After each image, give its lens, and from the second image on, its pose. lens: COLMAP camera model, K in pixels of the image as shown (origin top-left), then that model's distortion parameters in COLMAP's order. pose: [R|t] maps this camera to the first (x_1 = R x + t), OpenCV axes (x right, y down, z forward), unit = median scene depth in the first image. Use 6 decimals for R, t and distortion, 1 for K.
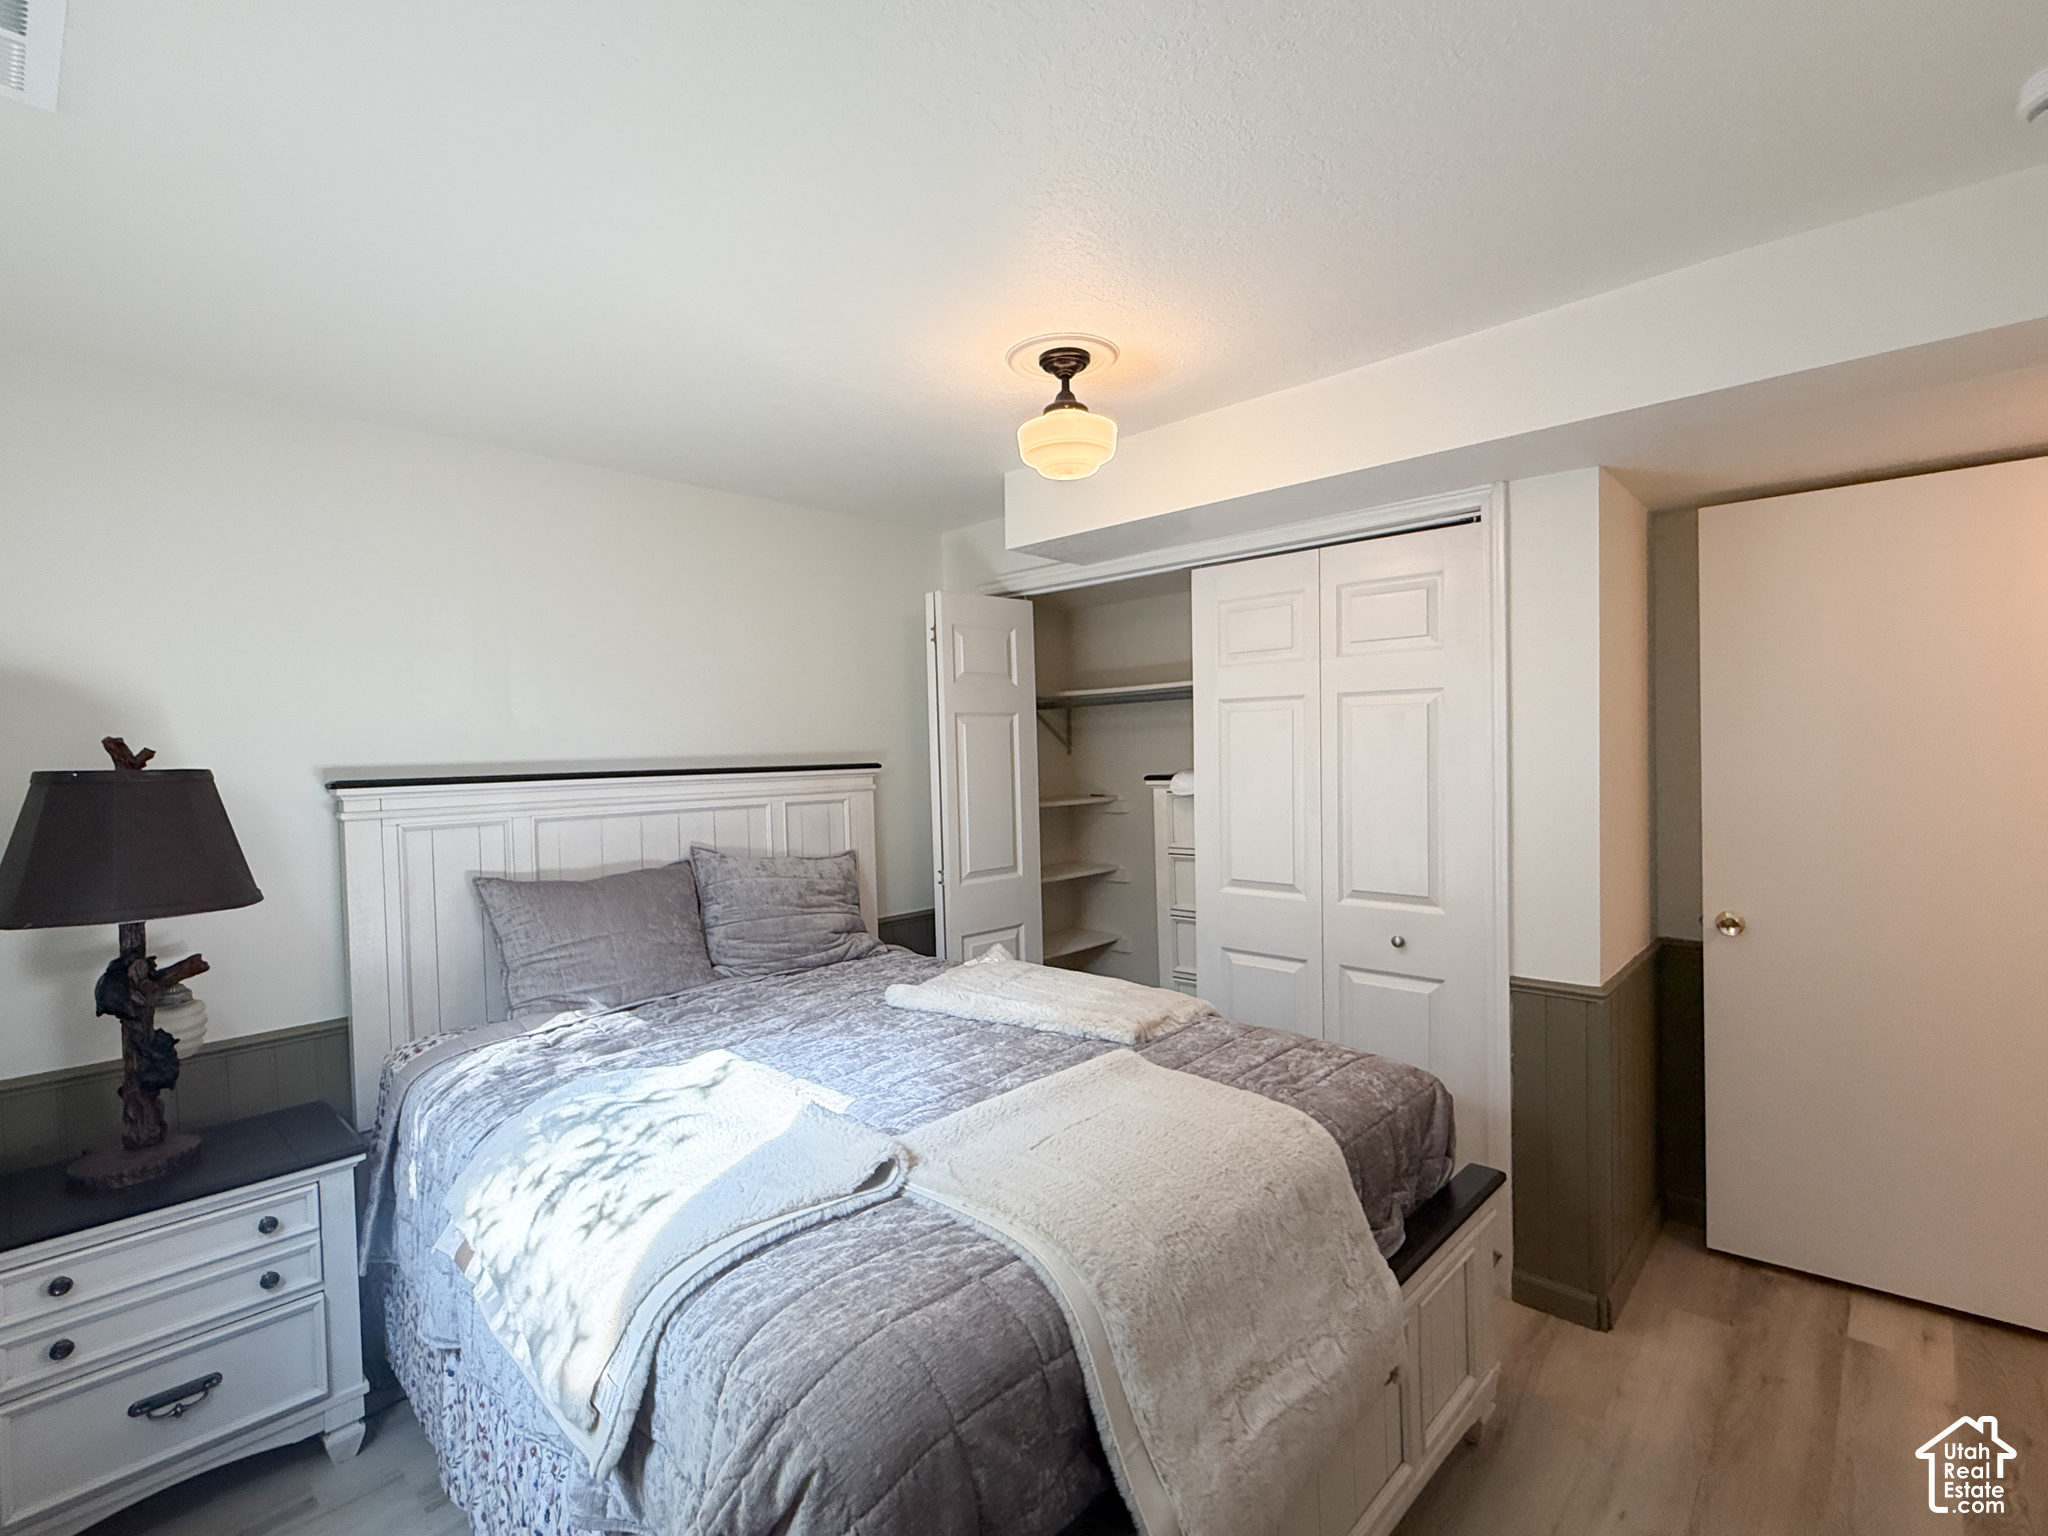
lens RADIAL K [[947.2, 0, 1020.0], [0, 947.2, 773.5], [0, 0, 1]] dist [0.000946, -0.000377]
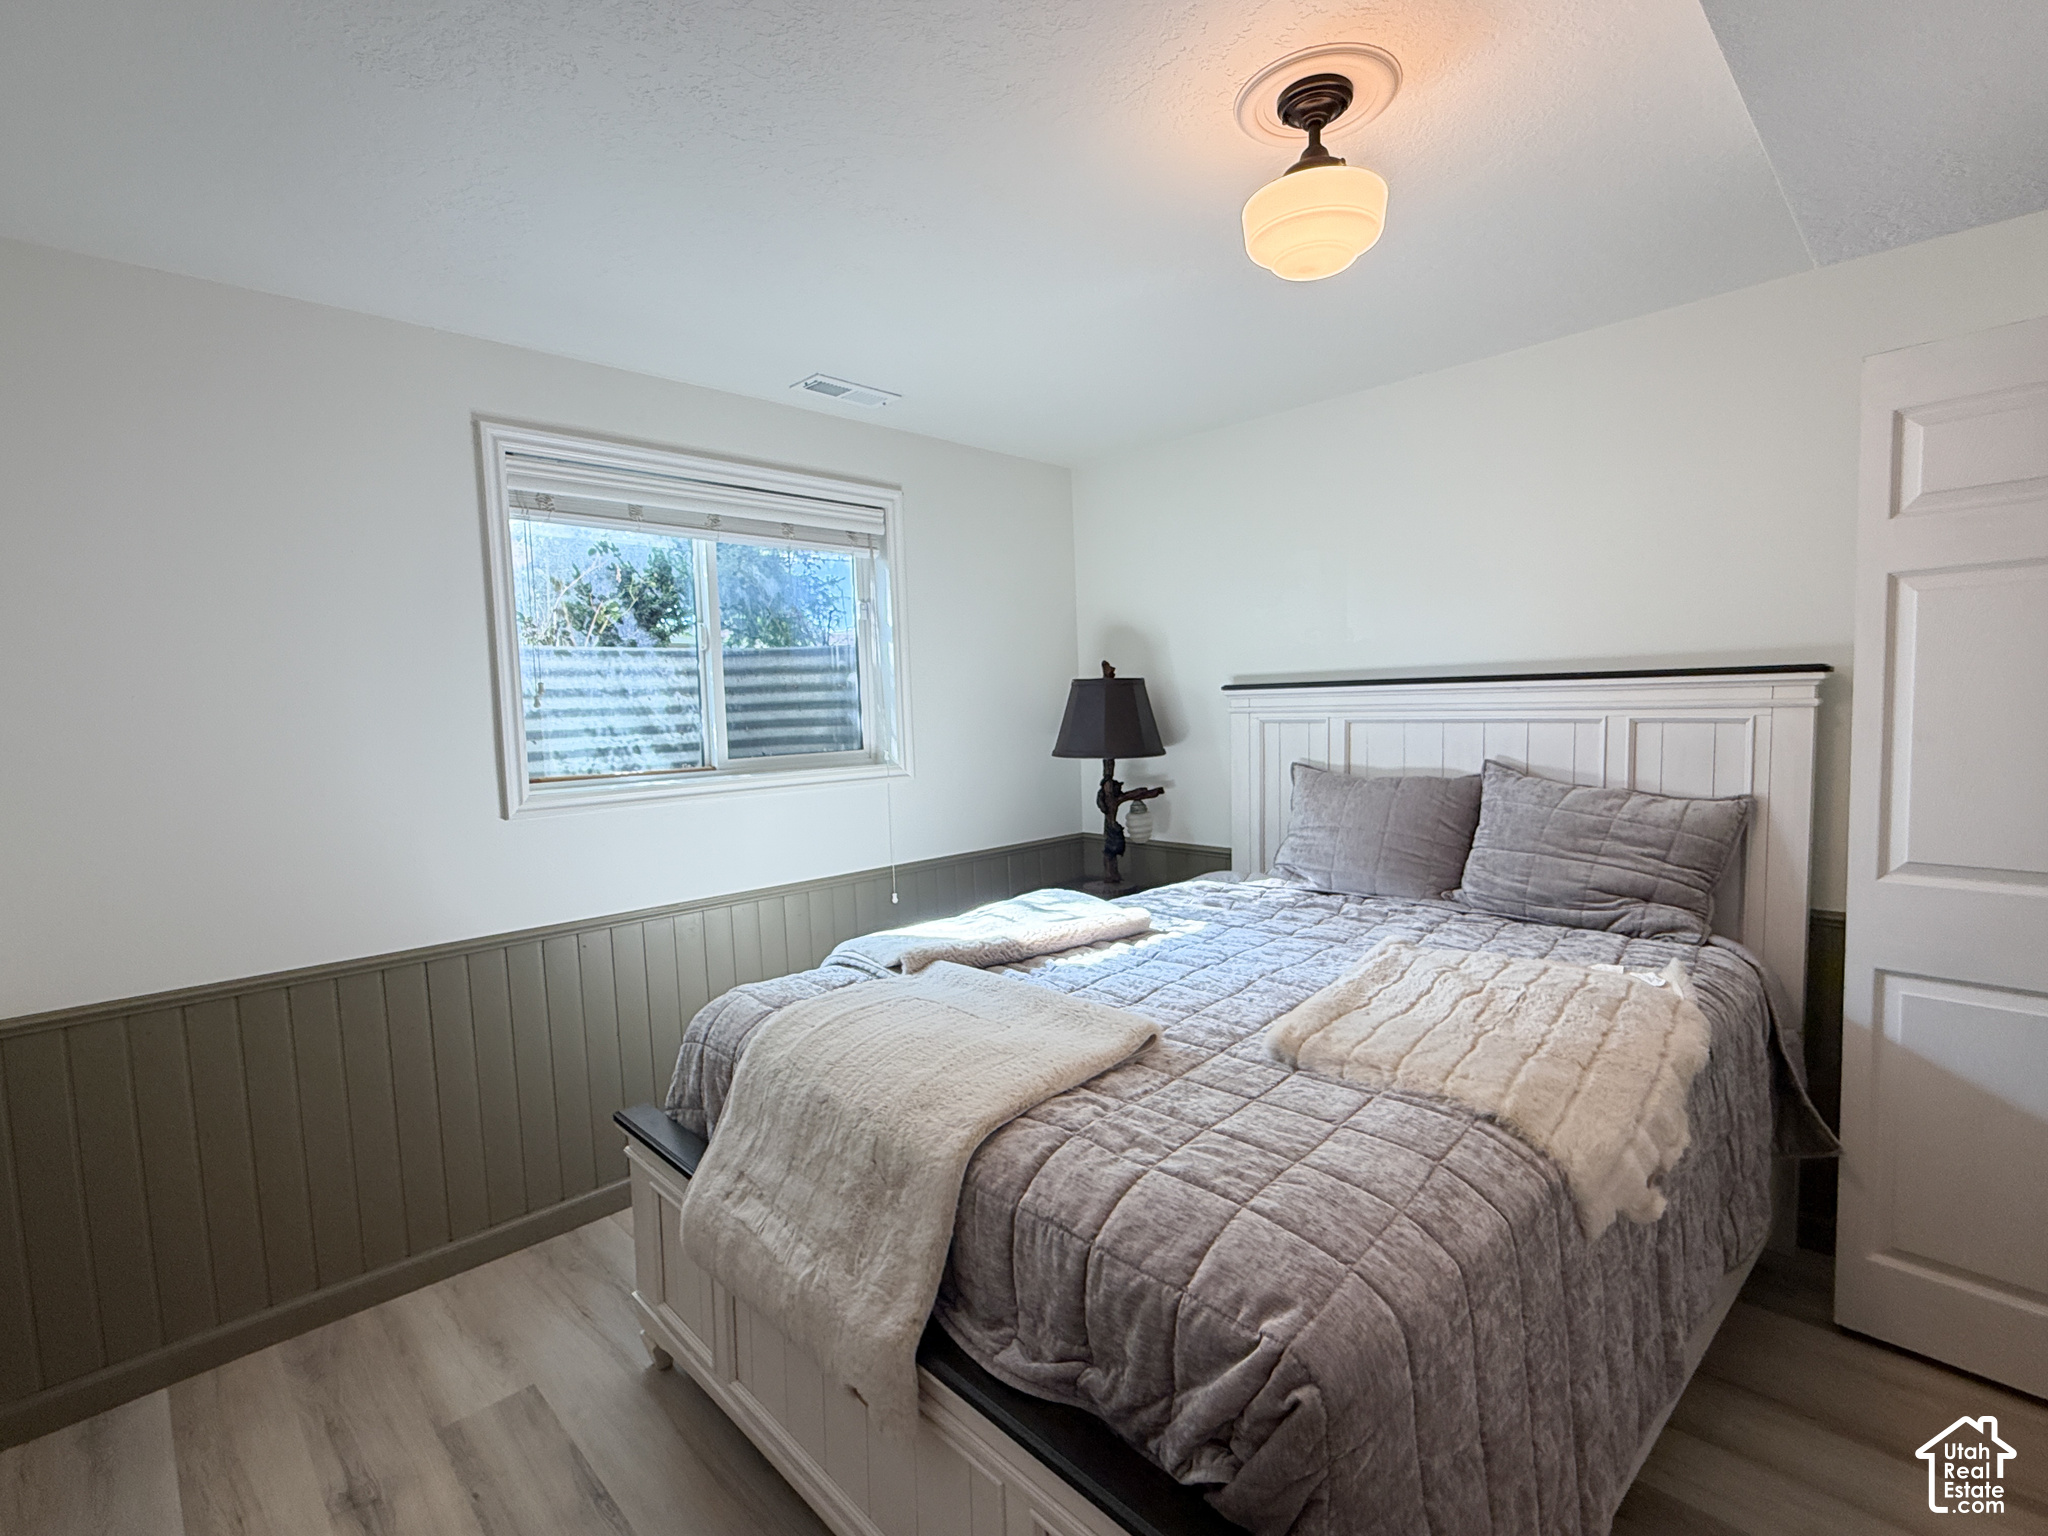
lens RADIAL K [[947.2, 0, 1019.5], [0, 947.2, 767.9], [0, 0, 1]] dist [0.000946, -0.000377]
pose [[-0.015061, 0.112539, -0.993533, 0.687834], [0.014264, 0.993569, 0.112327, -0.029967], [0.999785, -0.012480, -0.016569, 0.660401]]
